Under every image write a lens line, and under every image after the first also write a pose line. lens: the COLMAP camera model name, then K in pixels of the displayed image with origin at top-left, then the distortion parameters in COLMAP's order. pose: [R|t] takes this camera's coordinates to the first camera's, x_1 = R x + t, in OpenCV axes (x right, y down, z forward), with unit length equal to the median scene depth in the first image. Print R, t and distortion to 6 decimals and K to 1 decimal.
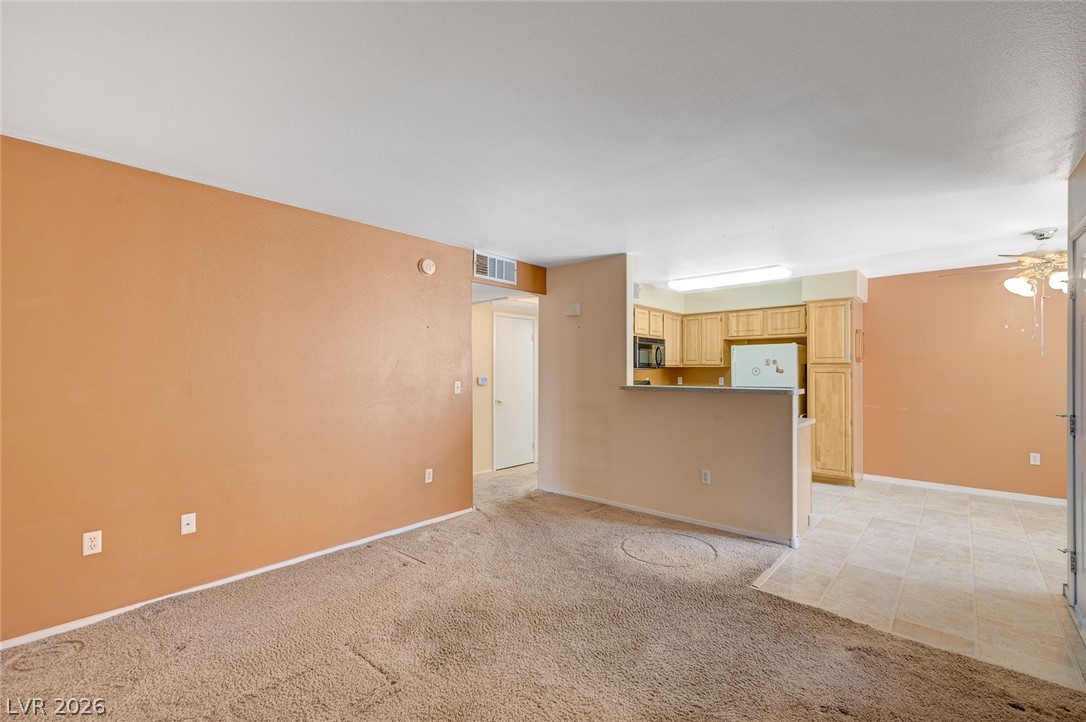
lens RADIAL K [[465.0, 0, 546.6], [0, 465.0, 367.8], [0, 0, 1]] dist [-0.003214, 0.001264]
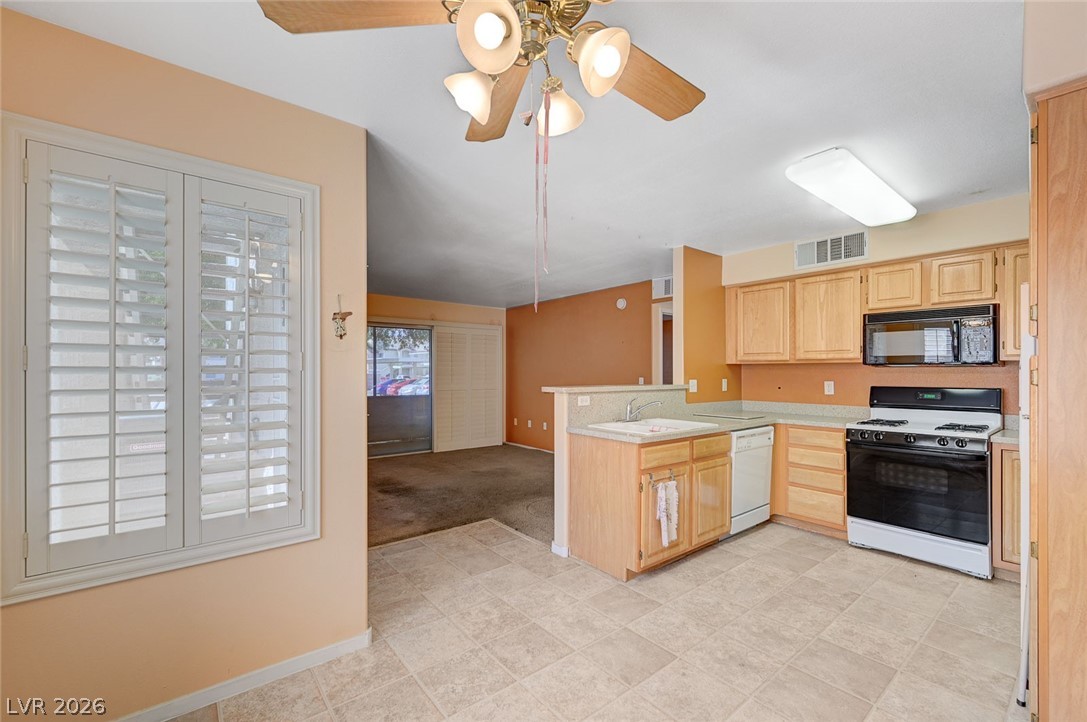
lens RADIAL K [[465.4, 0, 550.8], [0, 465.4, 358.0], [0, 0, 1]] dist [-0.003214, 0.001264]
pose [[-0.158530, -0.029209, -0.986922, 1.102054], [0.004216, 0.999533, -0.030259, 0.010664], [0.987345, -0.008958, -0.158333, 0.845668]]
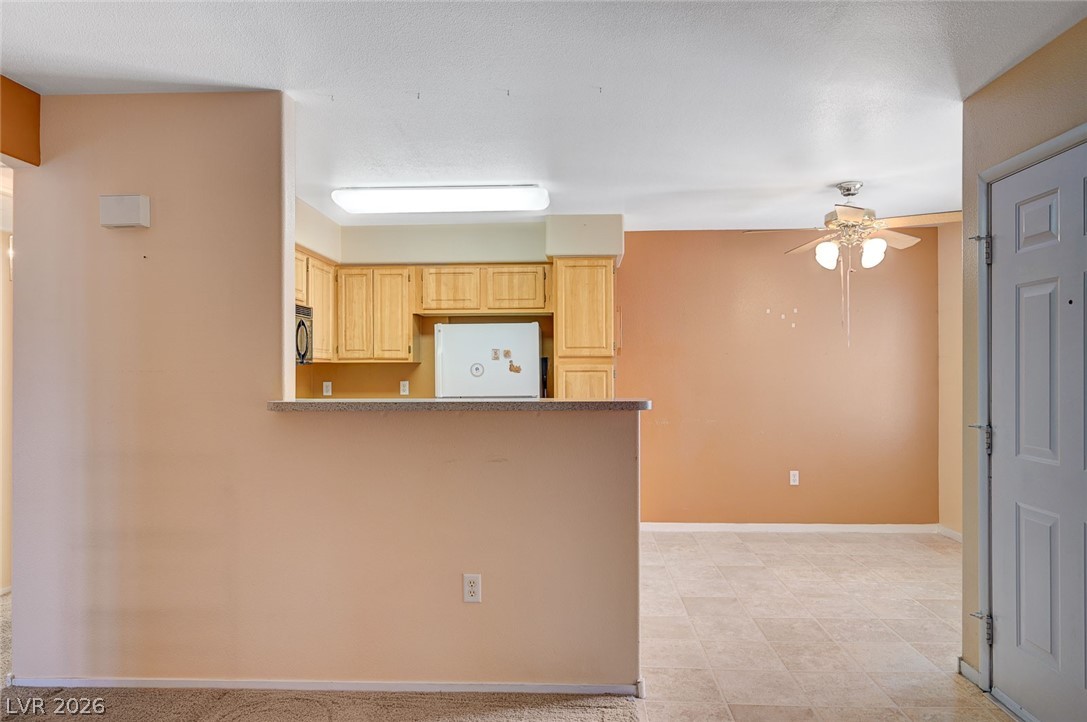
lens RADIAL K [[709.2, 0, 550.9], [0, 709.2, 368.4], [0, 0, 1]] dist [-0.001591, -0.004072]
pose [[0.773762, 0.000257, 0.633477, -0.046845], [0.000349, 1.000000, -0.000832, 0.008283], [-0.633477, 0.000865, 0.773761, 0.320247]]
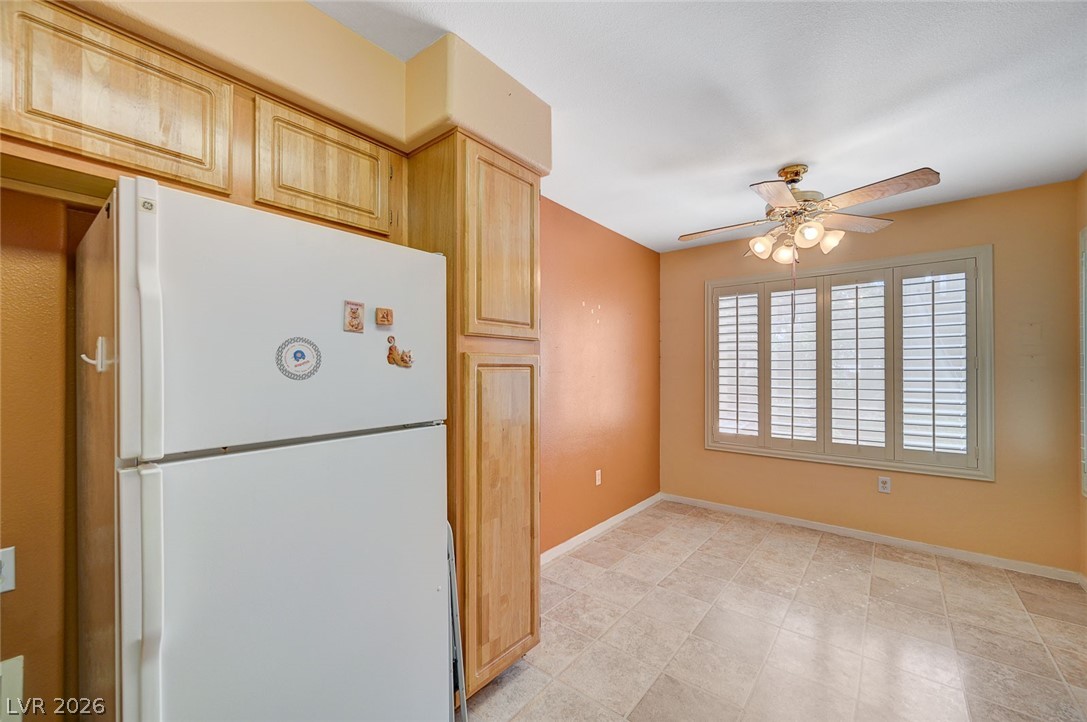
lens RADIAL K [[429.3, 0, 546.6], [0, 429.3, 366.4], [0, 0, 1]] dist [-0.001802, 0.000475]
pose [[-0.048338, 0.005041, 0.998818, 0.333261], [-0.007626, 0.999956, -0.005415, 0.013951], [-0.998802, -0.007879, -0.048297, 1.123985]]
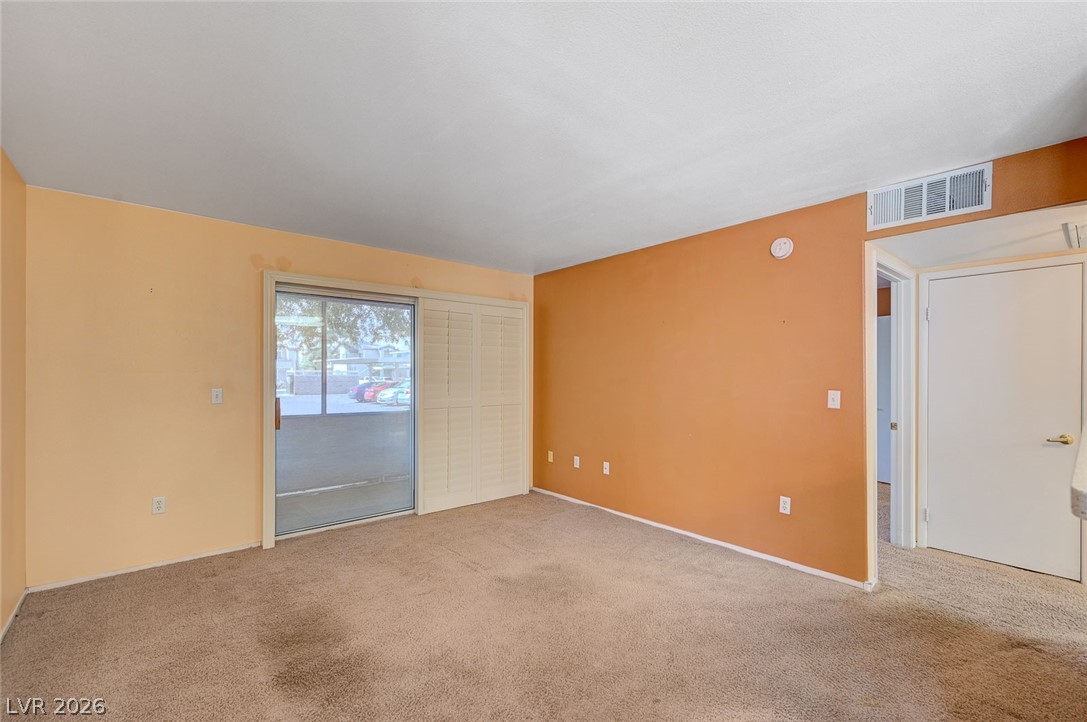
lens RADIAL K [[465.4, 0, 548.8], [0, 465.4, 374.1], [0, 0, 1]] dist [-0.003214, 0.001264]
pose [[-0.134063, -0.000475, -0.990973, 0.510694], [-0.000439, 1.000000, -0.000420, 0.003961], [0.990973, 0.000378, -0.134063, 0.594236]]
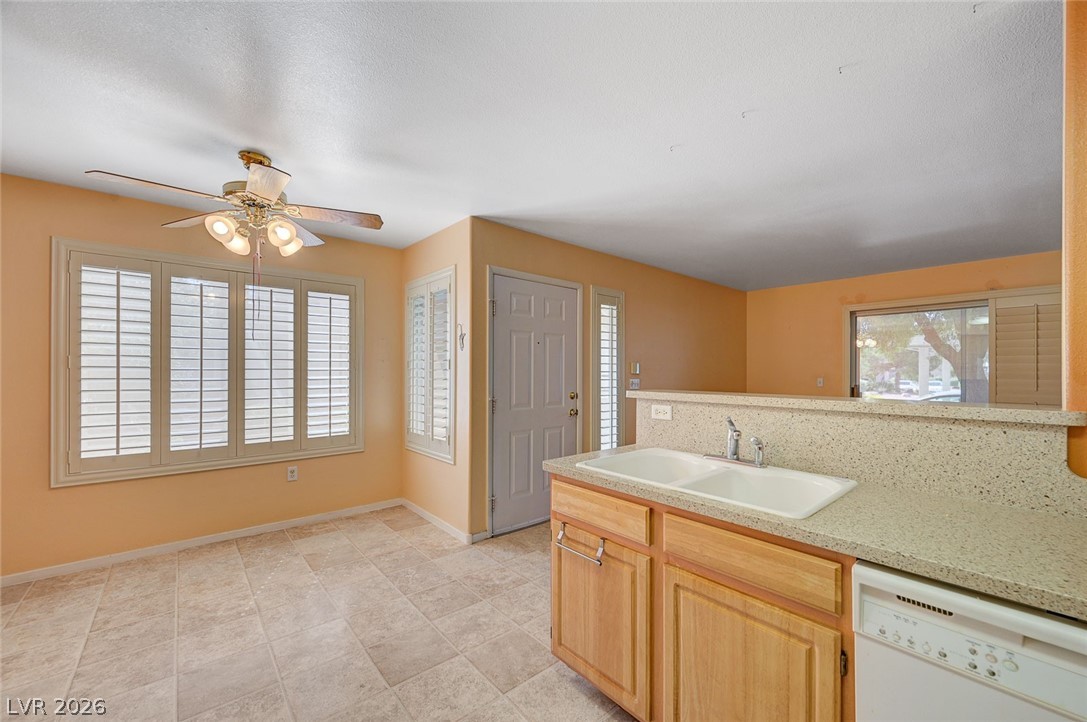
lens RADIAL K [[429.3, 0, 547.8], [0, 429.3, 369.9], [0, 0, 1]] dist [-0.001802, 0.000475]
pose [[-0.991496, -0.004060, 0.130076, 0.444205], [-0.004978, 0.999965, -0.006738, 0.014249], [-0.130044, -0.007328, -0.991481, 1.244815]]
